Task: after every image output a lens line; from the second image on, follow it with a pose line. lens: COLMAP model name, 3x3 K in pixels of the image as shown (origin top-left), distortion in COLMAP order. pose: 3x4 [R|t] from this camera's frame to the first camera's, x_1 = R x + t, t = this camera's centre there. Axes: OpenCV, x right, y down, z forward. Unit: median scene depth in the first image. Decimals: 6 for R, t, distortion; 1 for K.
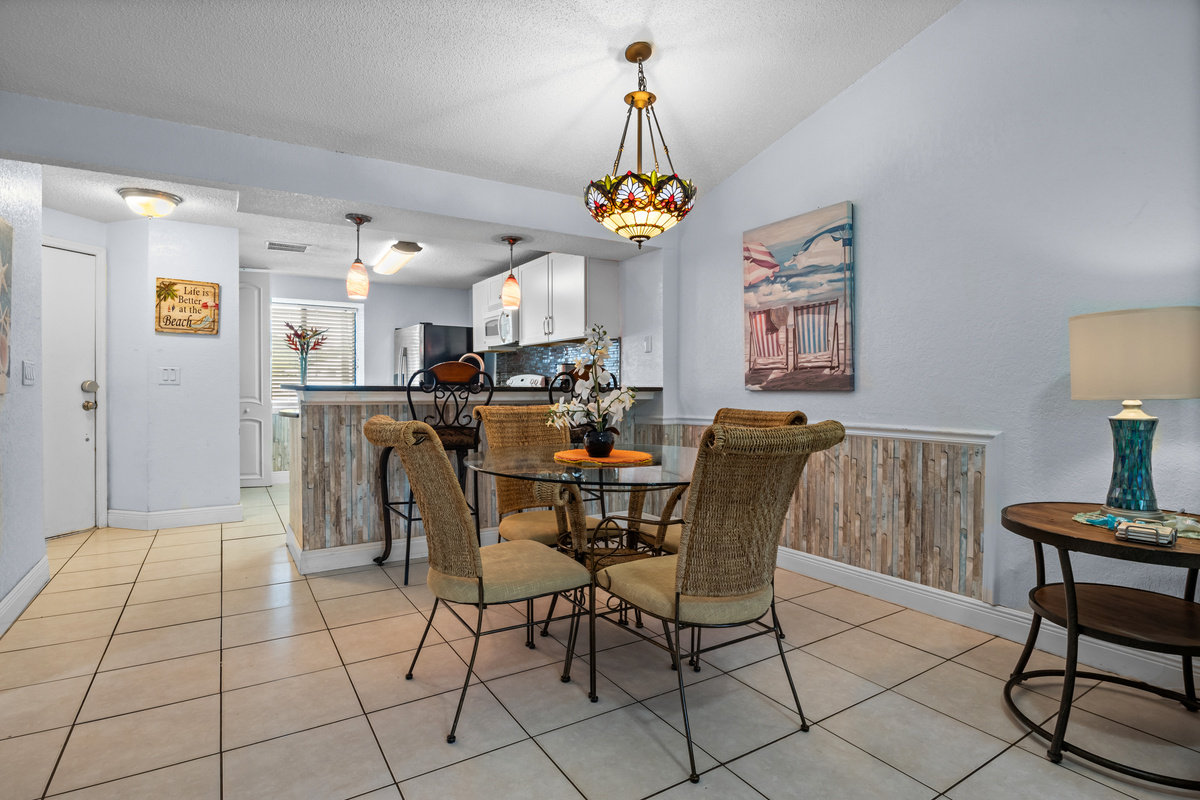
lens RADIAL K [[599.7, 0, 598.6], [0, 599.7, 392.4], [0, 0, 1]] dist [-0.017711, 0.001530]
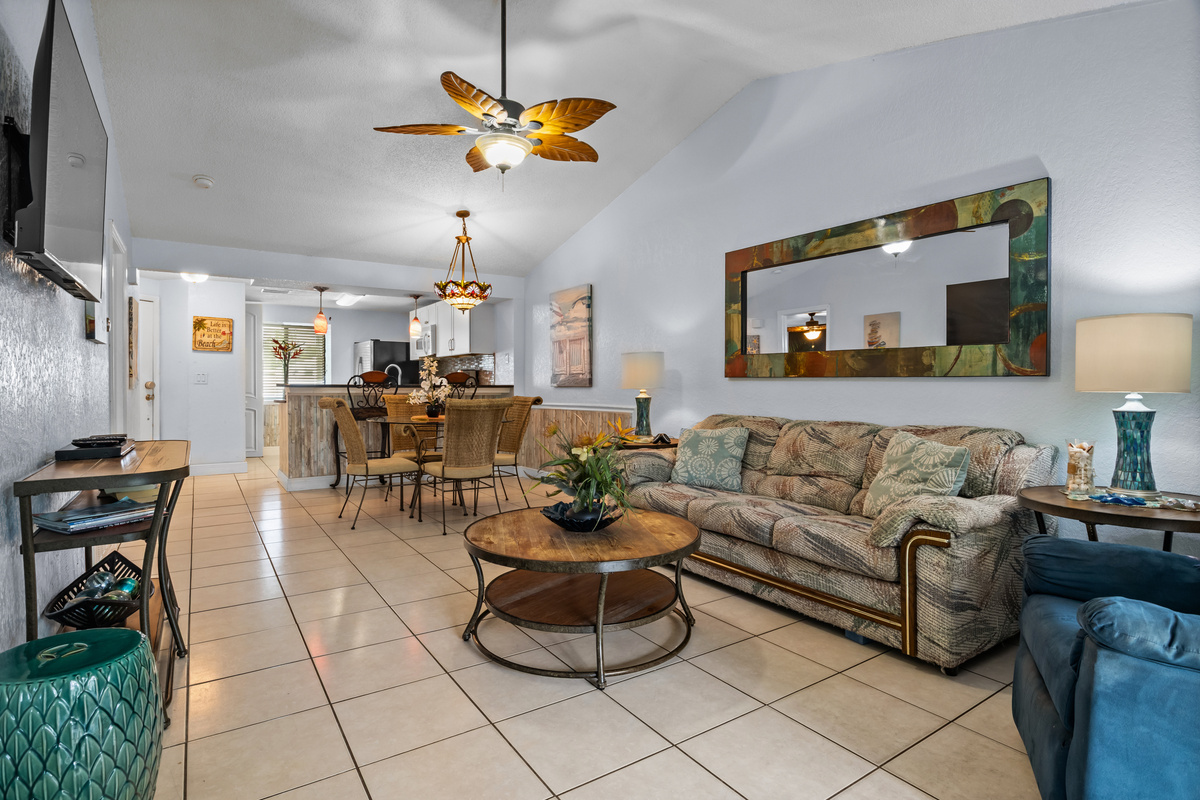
lens RADIAL K [[599.7, 0, 597.2], [0, 599.7, 388.5], [0, 0, 1]] dist [-0.017711, 0.001530]
pose [[0.999571, -0.001601, 0.029239, 0.334908], [0.001753, 0.999985, -0.005168, 0.010775], [-0.029230, 0.005217, 0.999559, -0.726757]]
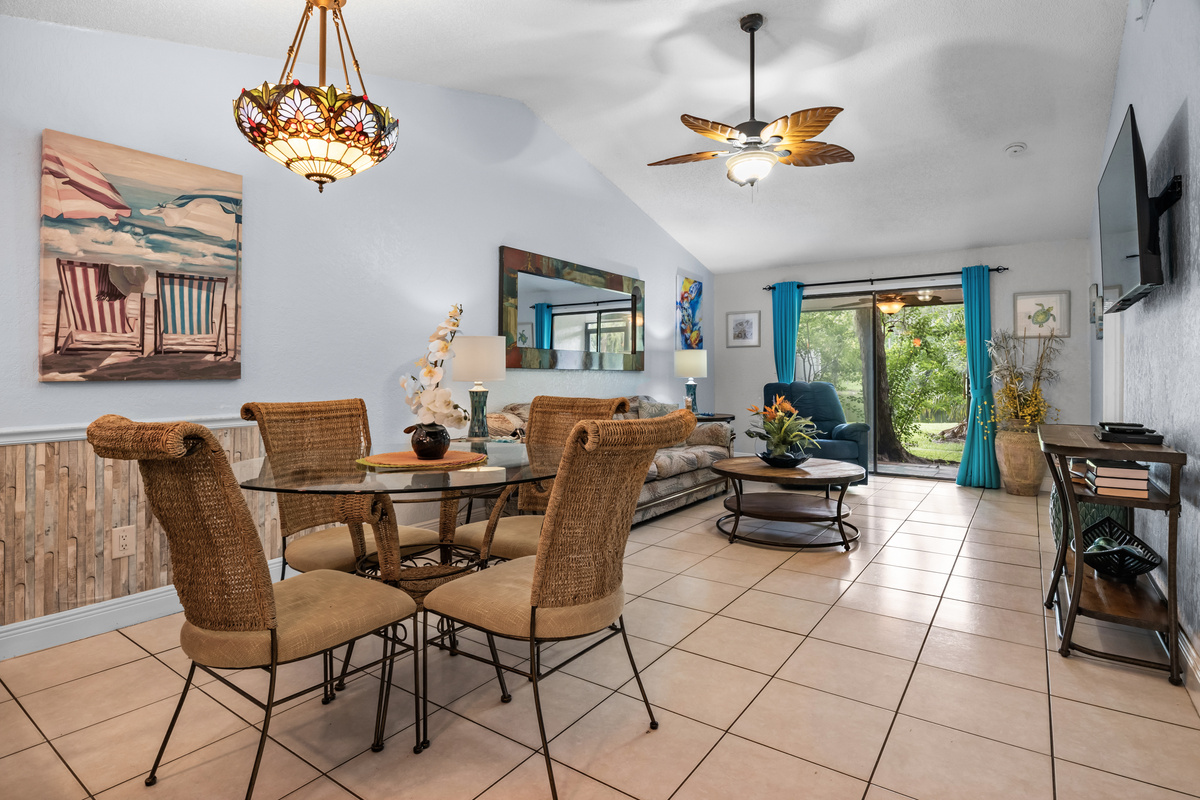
lens RADIAL K [[599.7, 0, 602.2], [0, 599.7, 369.4], [0, 0, 1]] dist [-0.017711, 0.001530]
pose [[-0.378802, 0.003904, 0.925470, -0.561147], [0.008863, 0.999961, -0.000591, -0.010622], [-0.925435, 0.007979, -0.378821, 0.711017]]
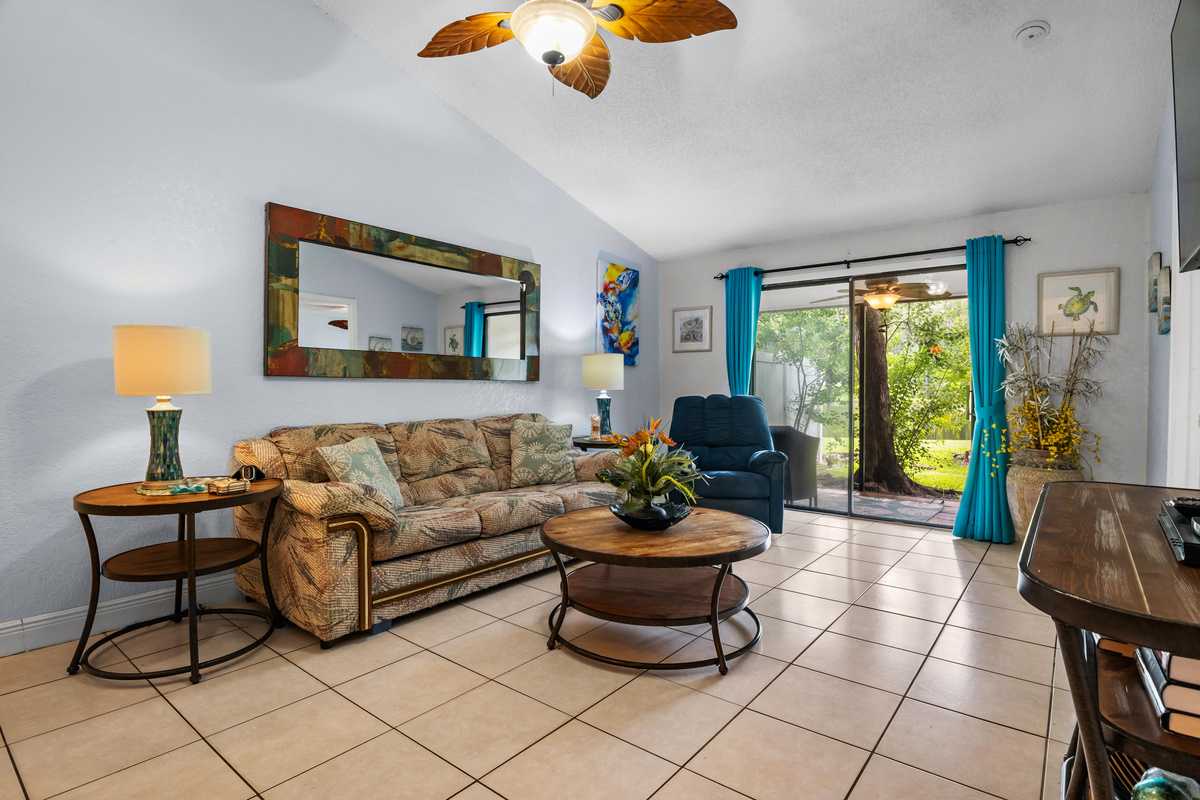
lens RADIAL K [[599.7, 0, 596.0], [0, 599.7, 395.3], [0, 0, 1]] dist [-0.017711, 0.001530]
pose [[-0.322614, -0.019220, 0.946336, -0.325214], [0.007725, 0.999707, 0.022937, -0.004730], [-0.946499, 0.014710, -0.322371, 0.278590]]
